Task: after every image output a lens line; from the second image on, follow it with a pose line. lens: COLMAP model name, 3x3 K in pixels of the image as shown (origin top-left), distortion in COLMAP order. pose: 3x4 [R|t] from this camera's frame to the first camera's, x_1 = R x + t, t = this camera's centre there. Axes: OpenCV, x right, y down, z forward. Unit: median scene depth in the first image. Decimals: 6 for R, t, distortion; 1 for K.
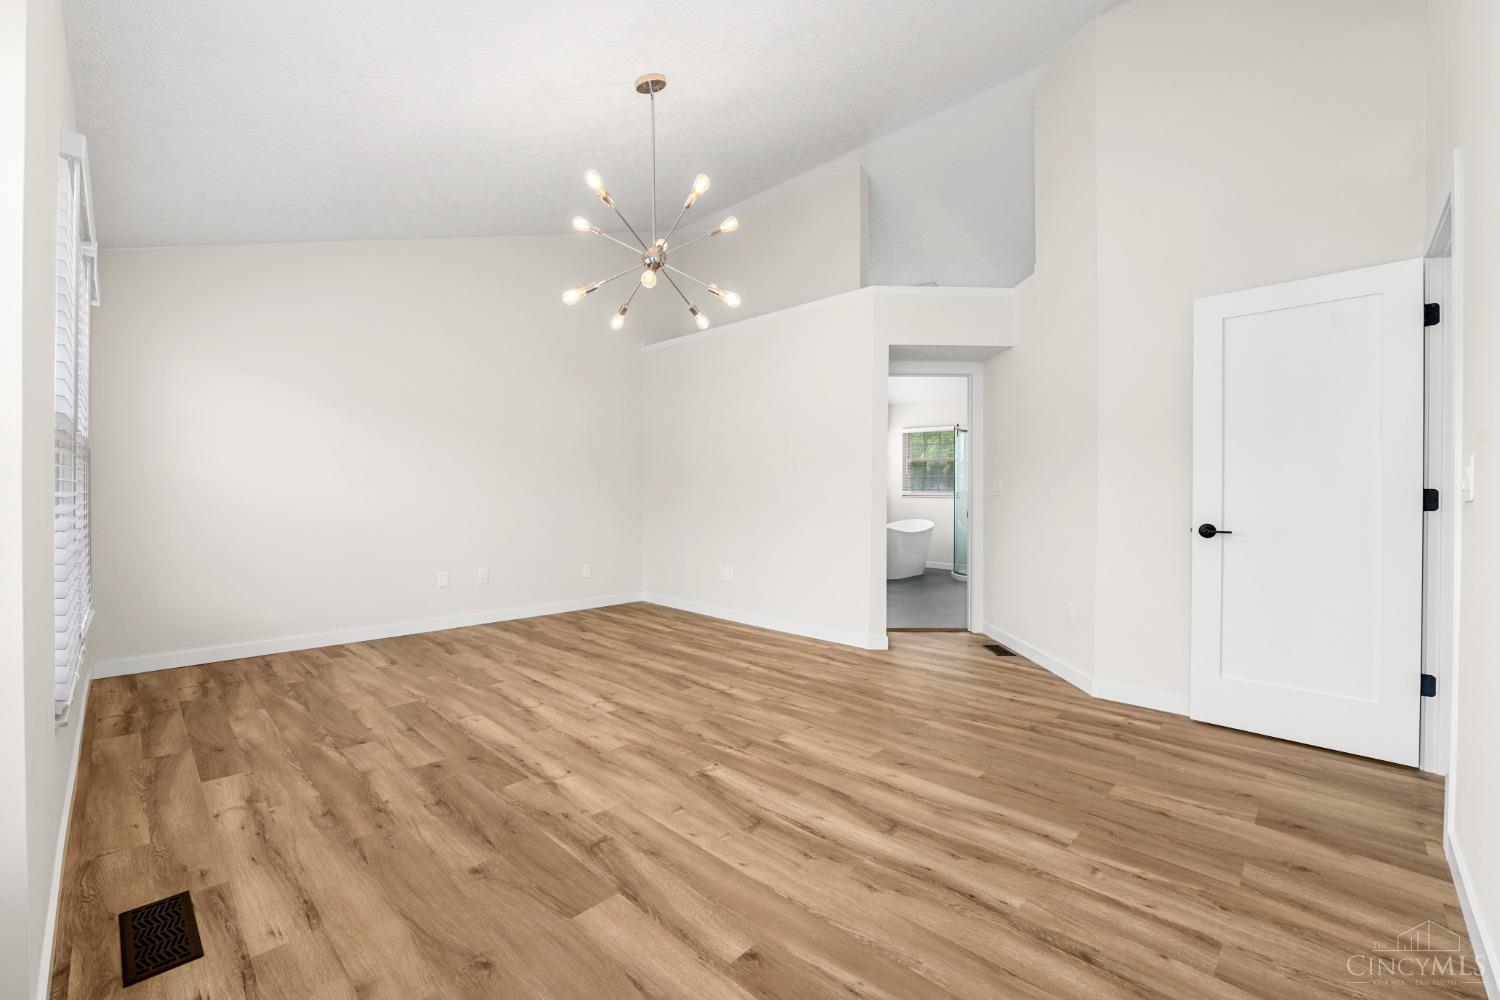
lens RADIAL K [[615.4, 0, 742.3], [0, 615.4, 498.6], [0, 0, 1]] dist [-0.010219, -0.000100]
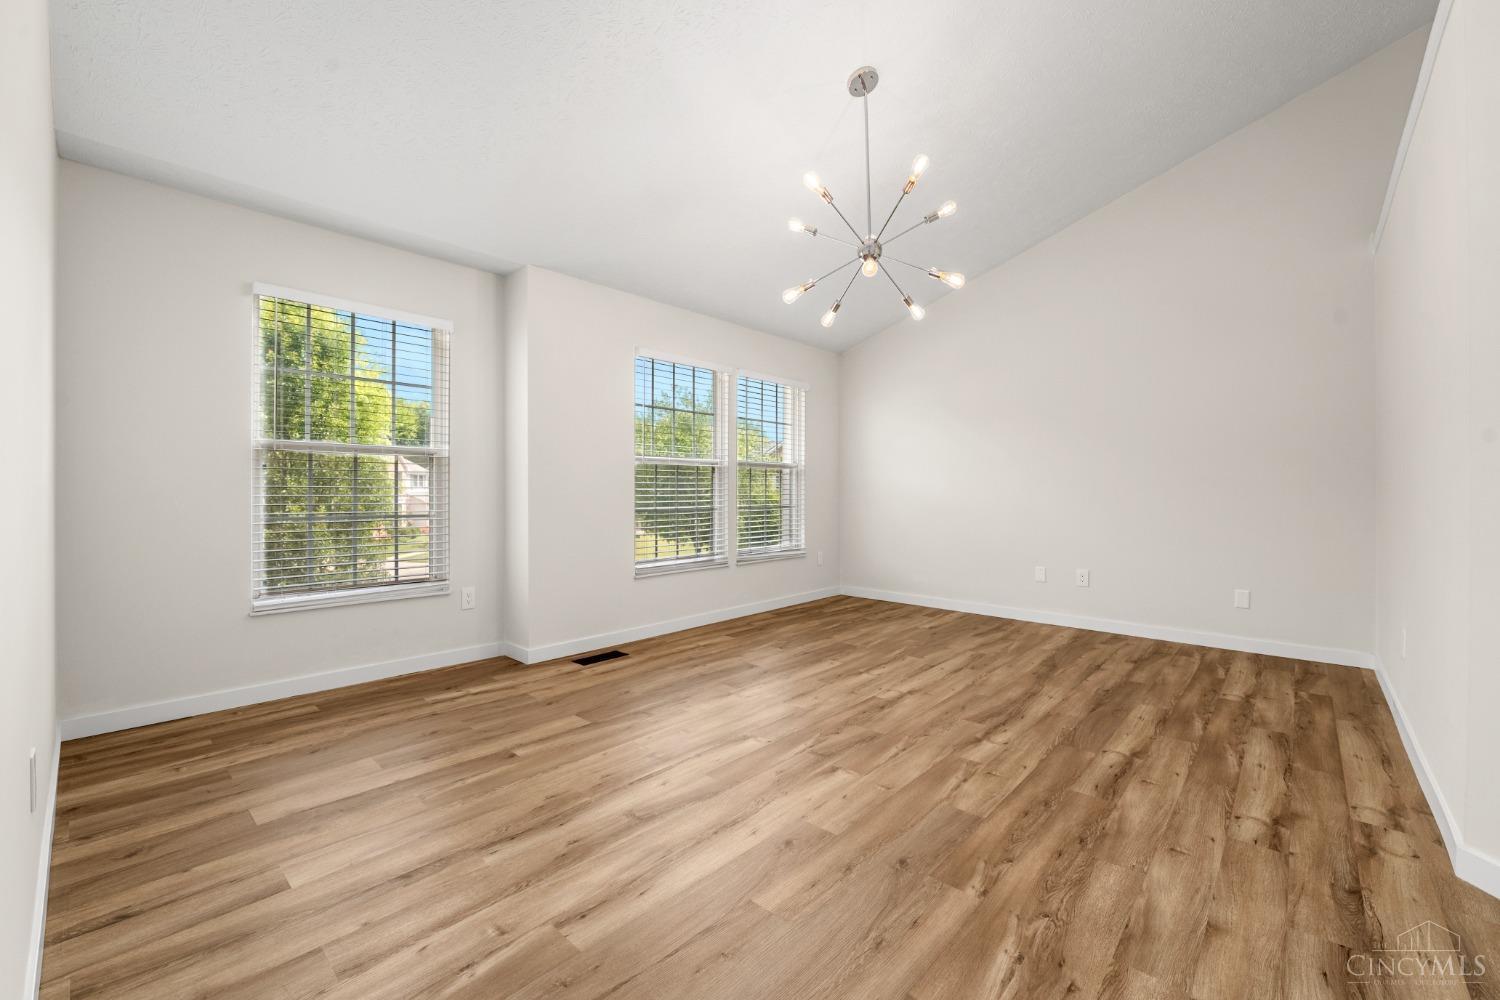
lens RADIAL K [[615.4, 0, 742.3], [0, 615.4, 498.6], [0, 0, 1]] dist [-0.010219, -0.000100]
pose [[0.027342, 0.006593, -0.999604, 0.802816], [-0.013517, 0.999889, 0.006225, 0.011295], [0.999535, 0.013342, 0.027428, 0.741192]]
